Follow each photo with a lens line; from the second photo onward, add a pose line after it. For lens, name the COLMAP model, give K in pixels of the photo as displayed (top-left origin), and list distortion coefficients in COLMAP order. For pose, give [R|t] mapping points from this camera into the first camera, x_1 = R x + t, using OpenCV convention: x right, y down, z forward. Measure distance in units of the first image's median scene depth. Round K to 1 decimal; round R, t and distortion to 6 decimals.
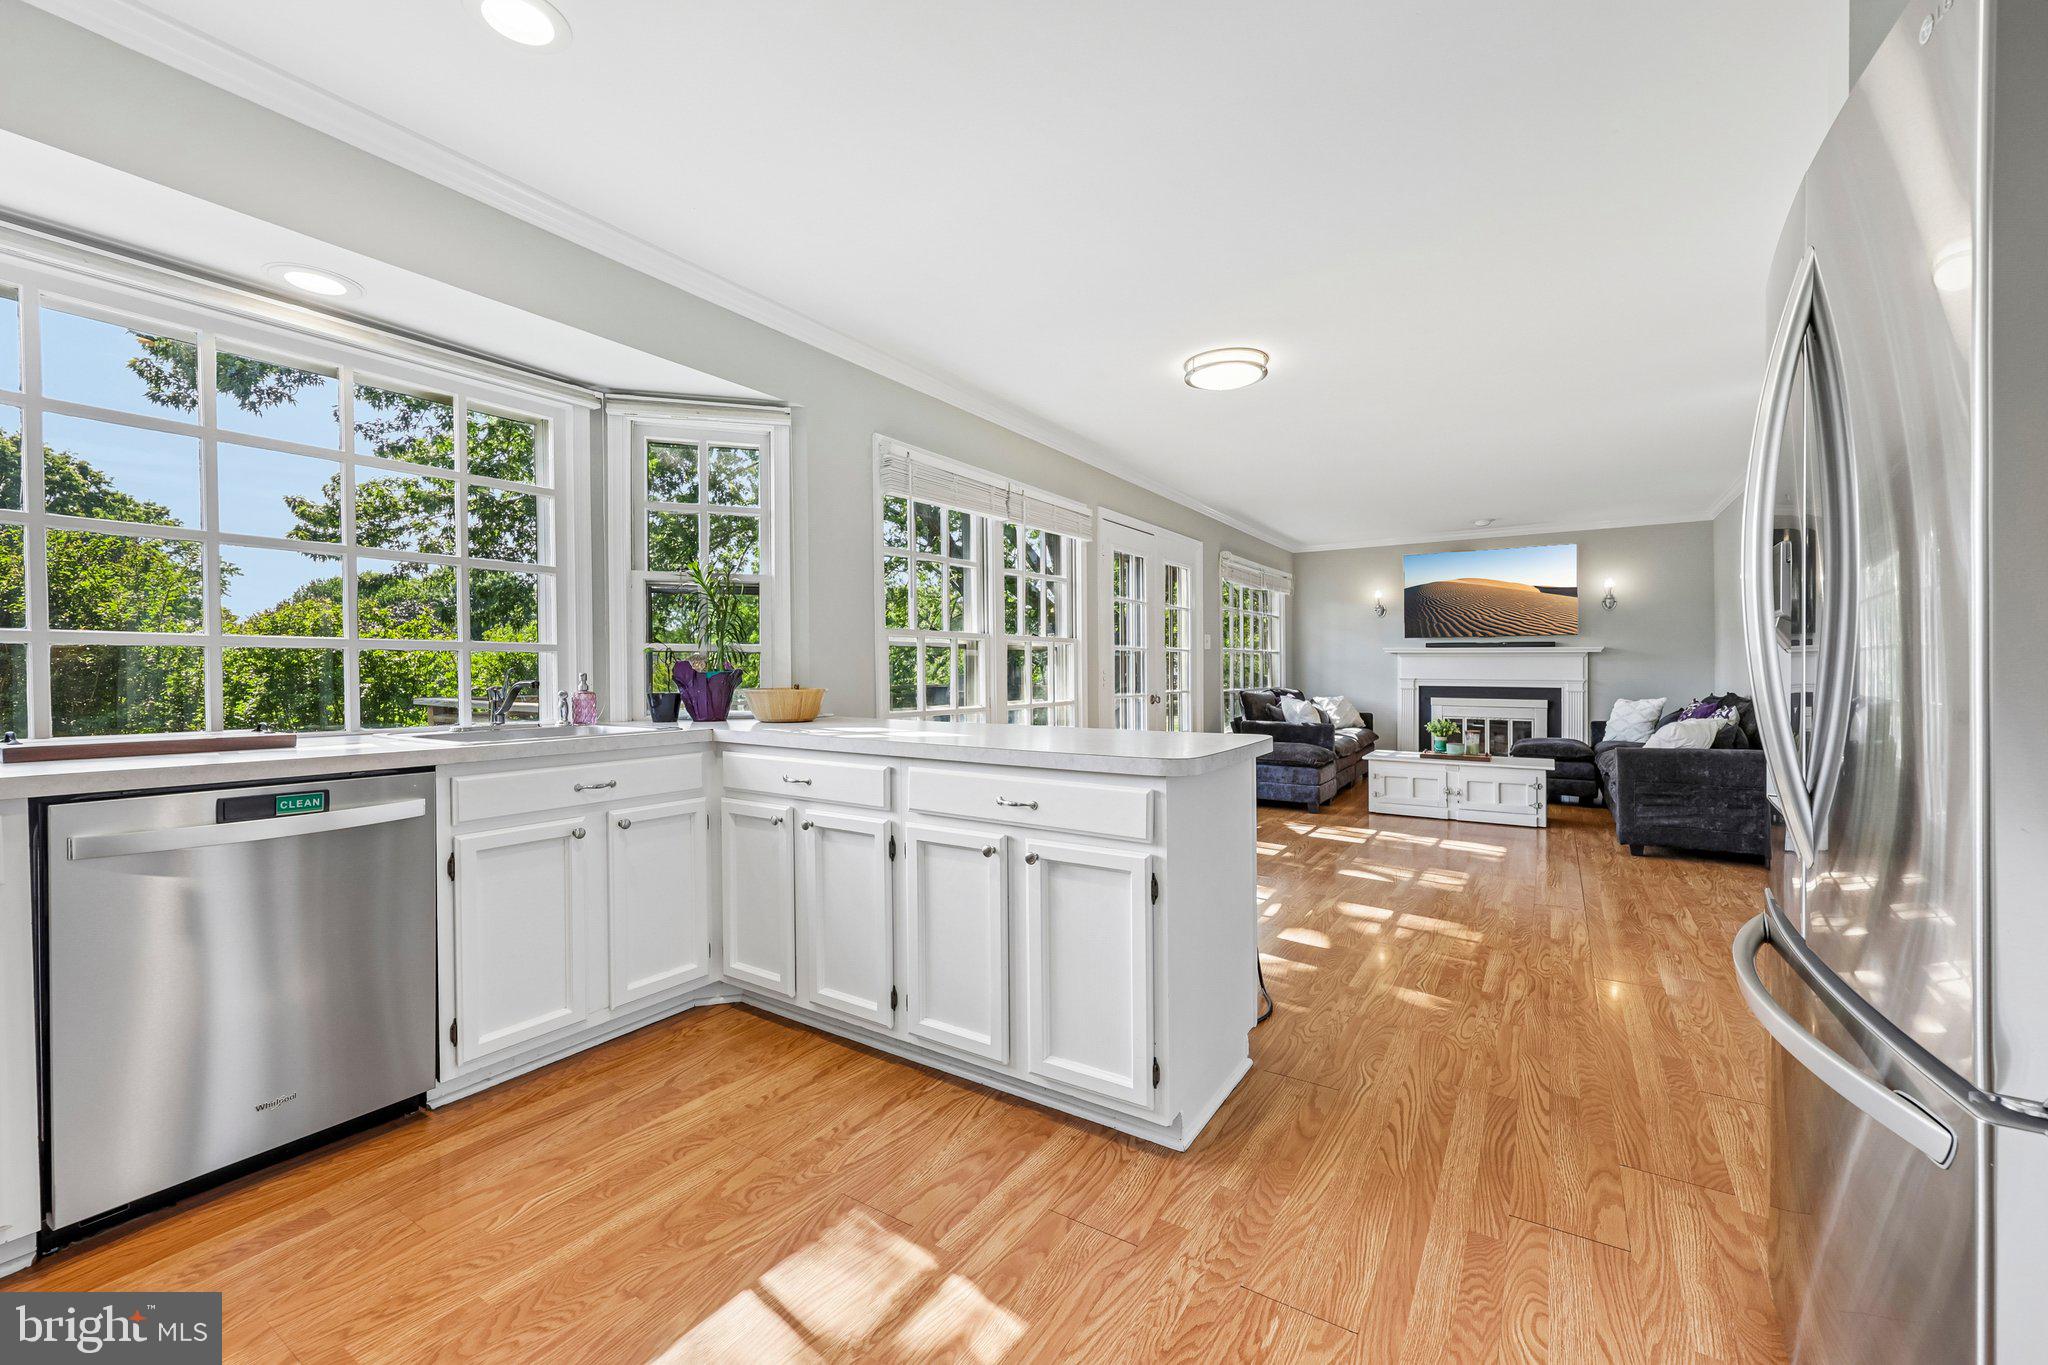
lens RADIAL K [[829.6, 0, 1015.3], [0, 829.6, 668.9], [0, 0, 1]] dist [0.000187, 0.000015]
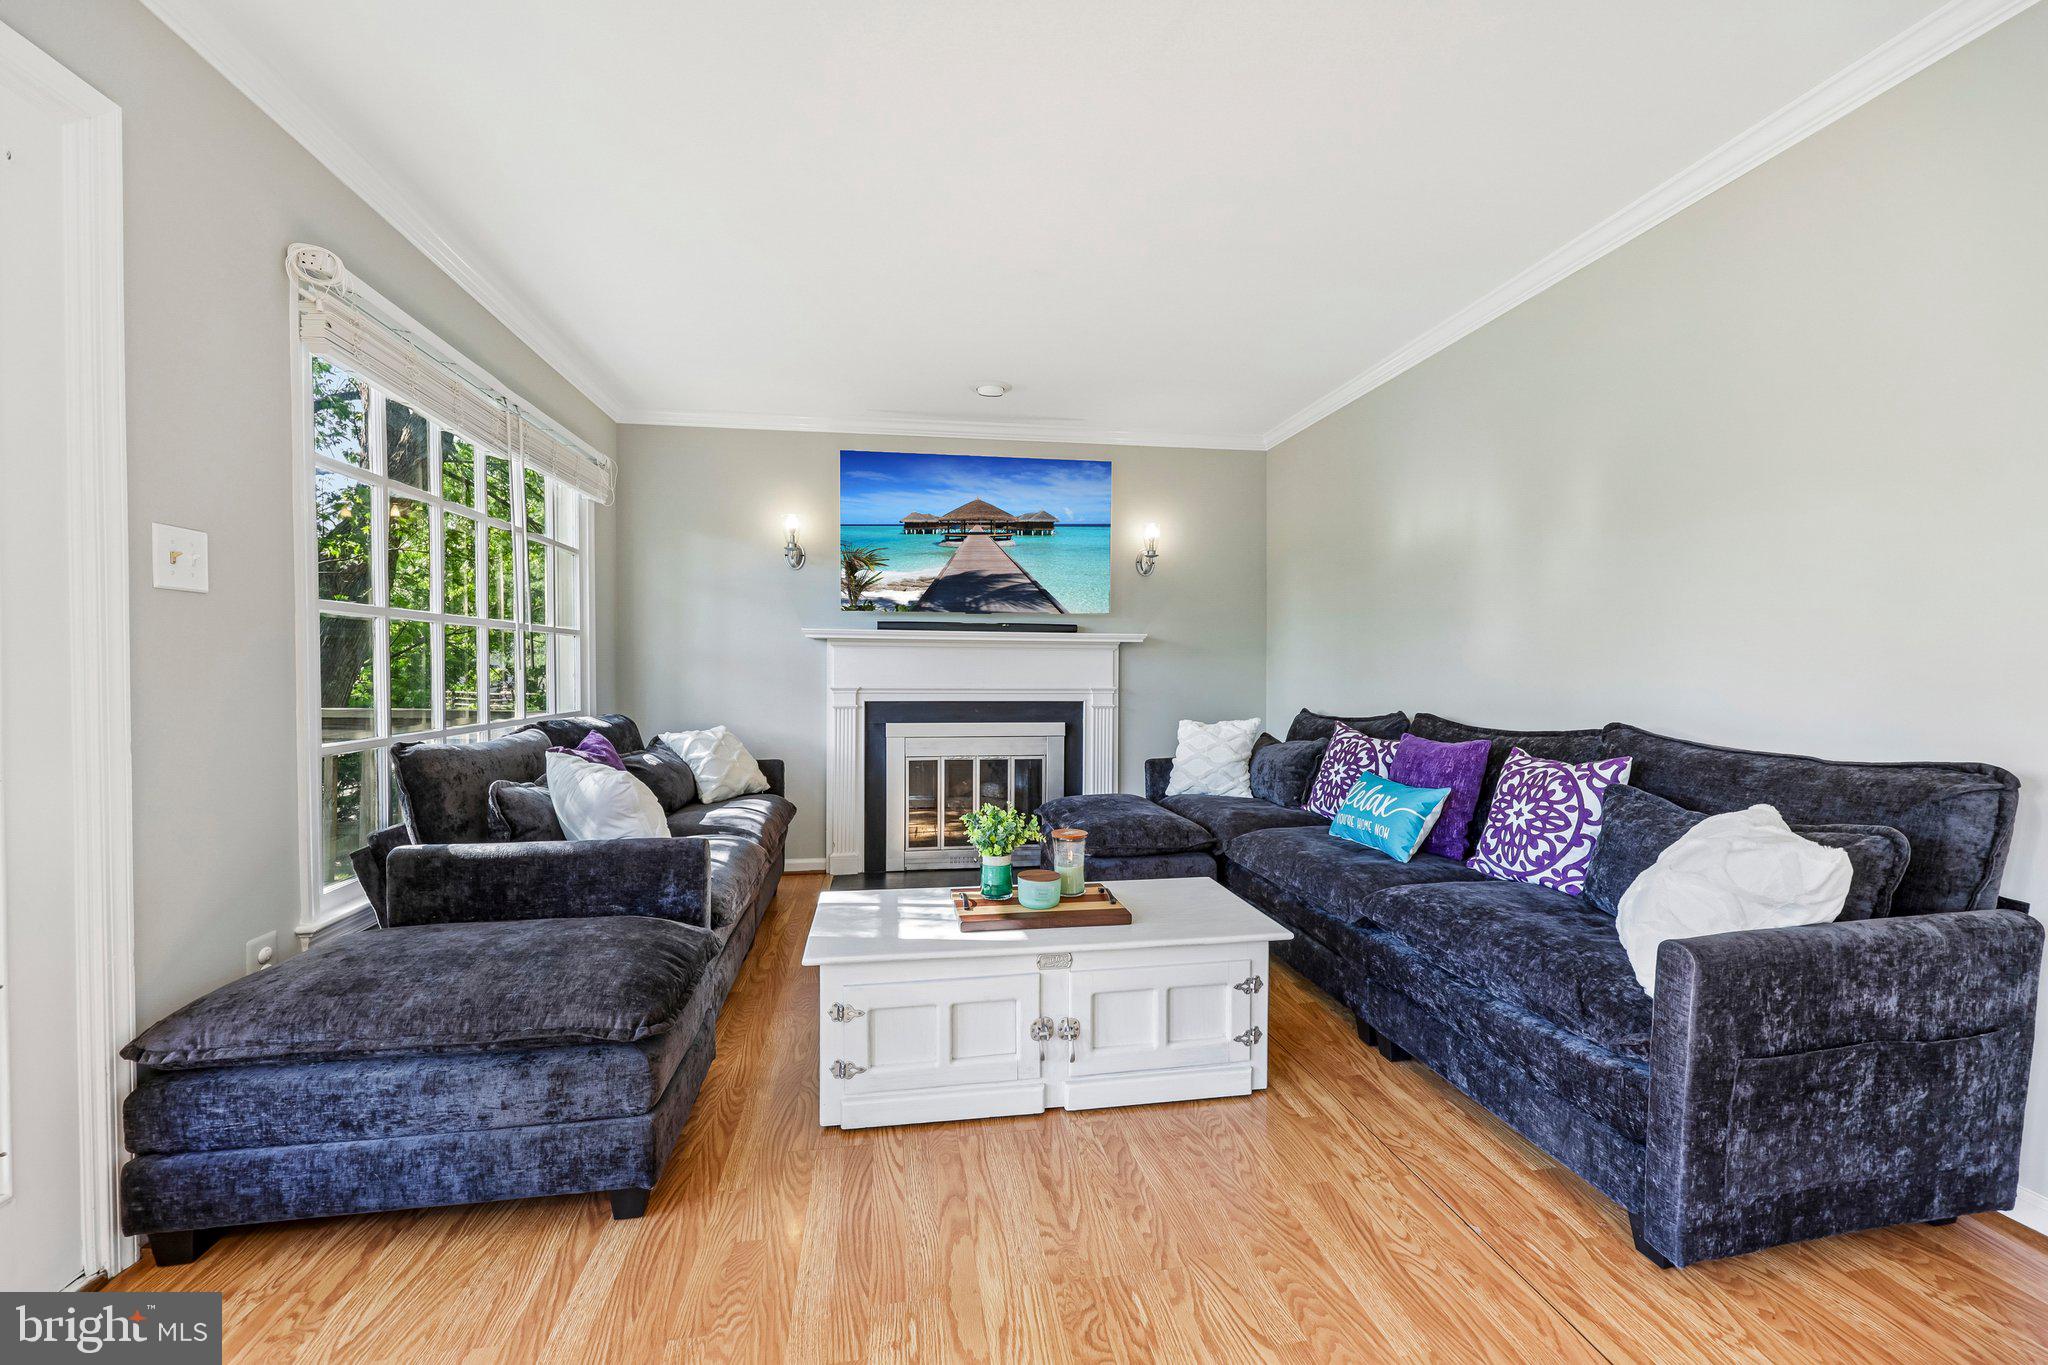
lens RADIAL K [[821.4, 0, 1024.0], [0, 821.4, 682.5], [0, 0, 1]] dist [0.002463, 0.000309]
pose [[0.739174, -0.011002, 0.673425, 0.246173], [-0.000874, 0.999850, 0.017294, -0.001166], [-0.673514, -0.013371, 0.739054, 0.644470]]
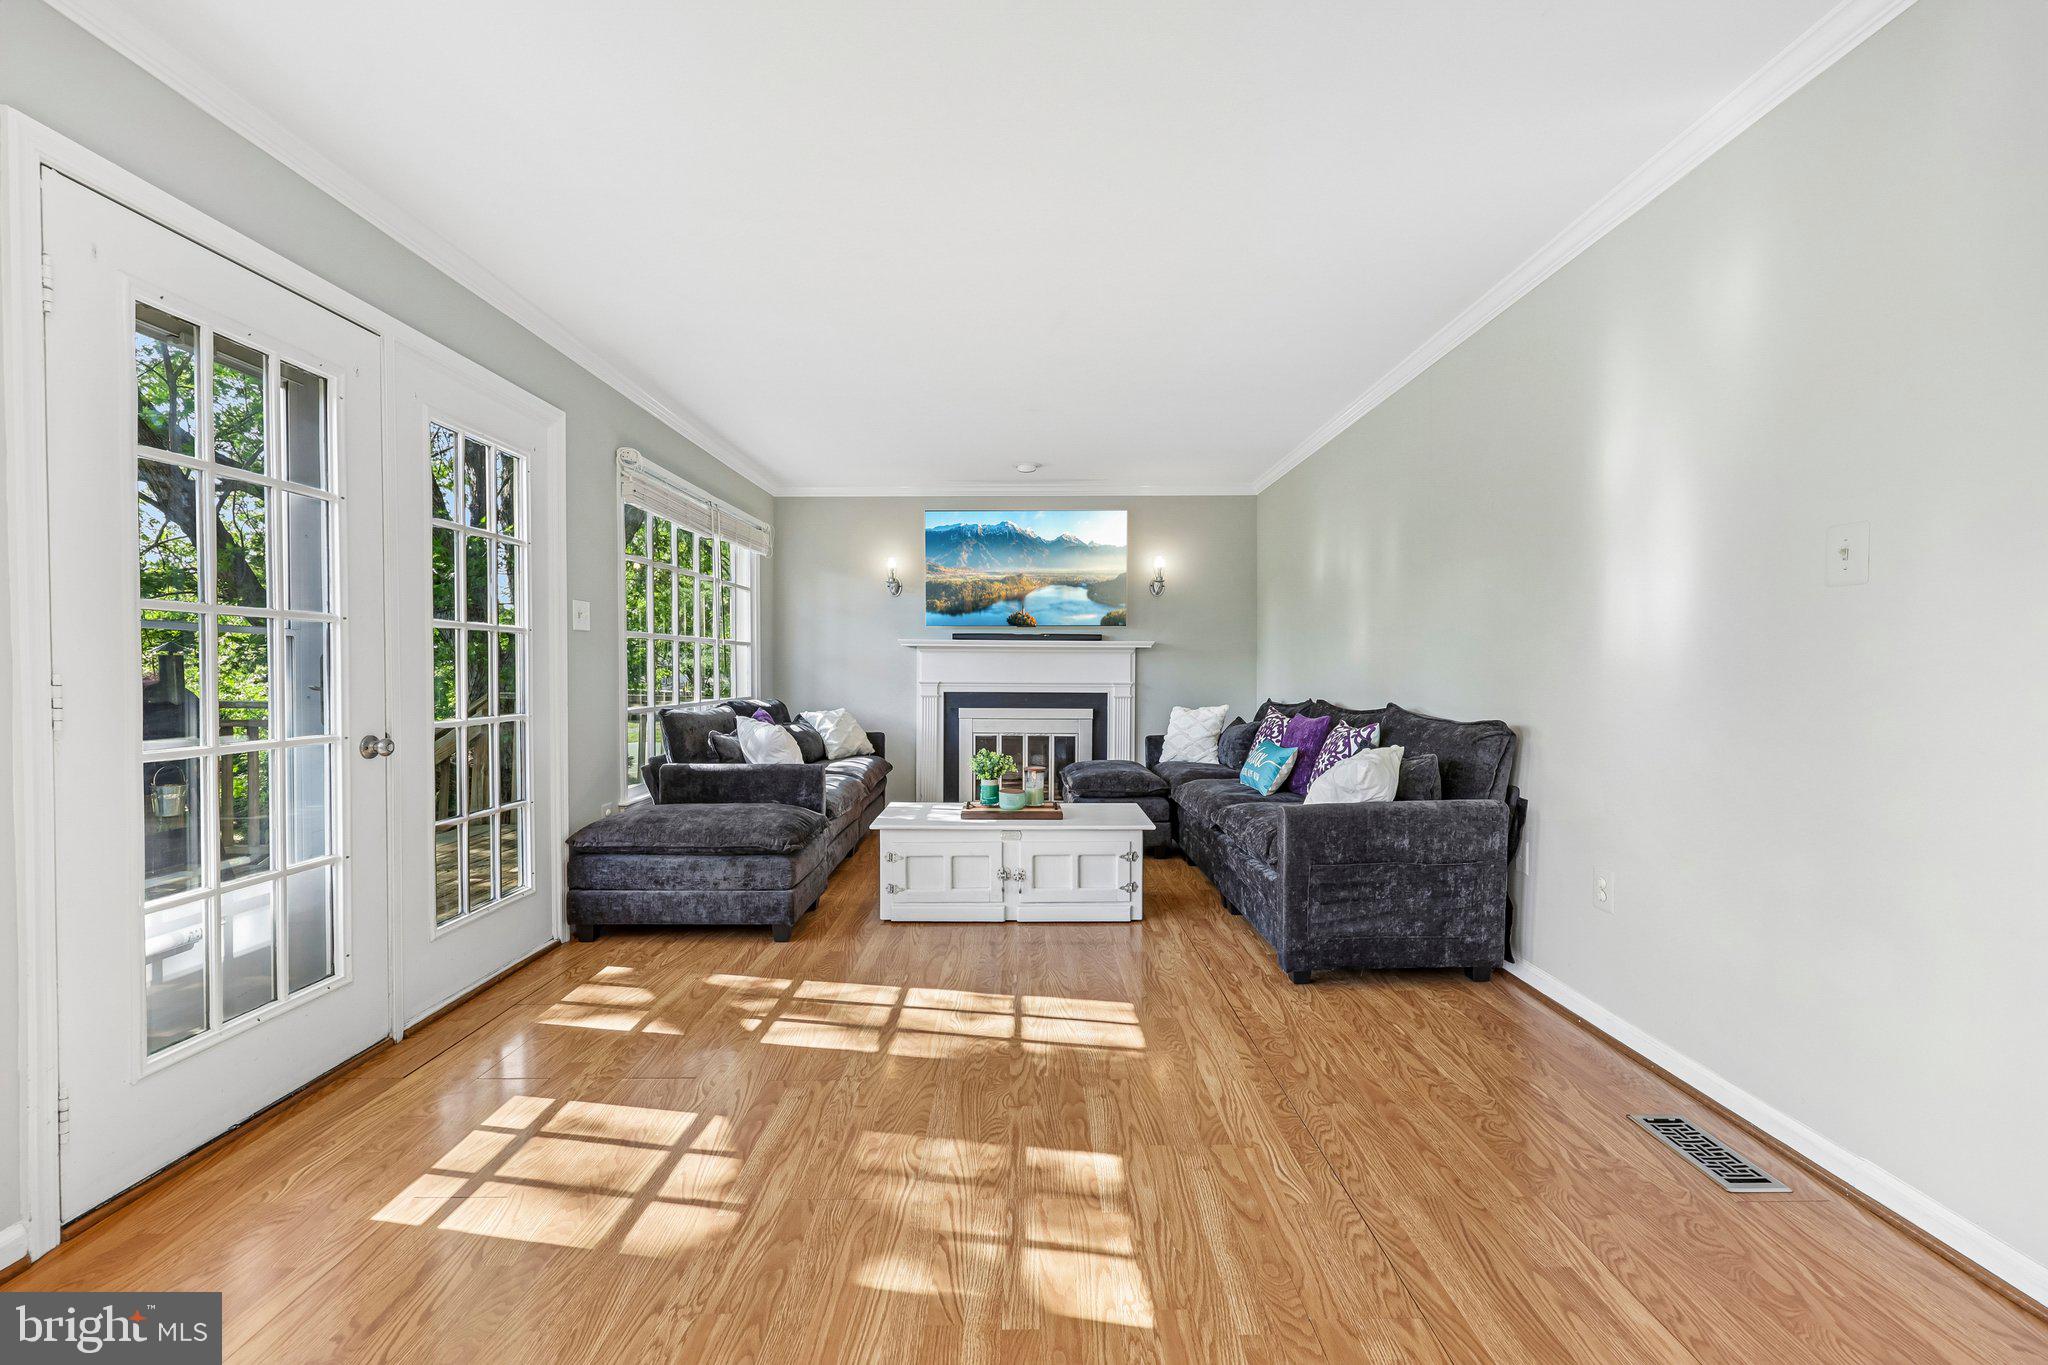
lens RADIAL K [[824.2, 0, 1024.0], [0, 824.2, 682.5], [0, 0, 1]] dist [-0.000279, -0.000034]
pose [[0.838211, -0.009430, 0.545265, 0.180129], [0.000076, 0.999852, 0.017176, -0.000511], [-0.545346, -0.014355, 0.838088, 0.423709]]
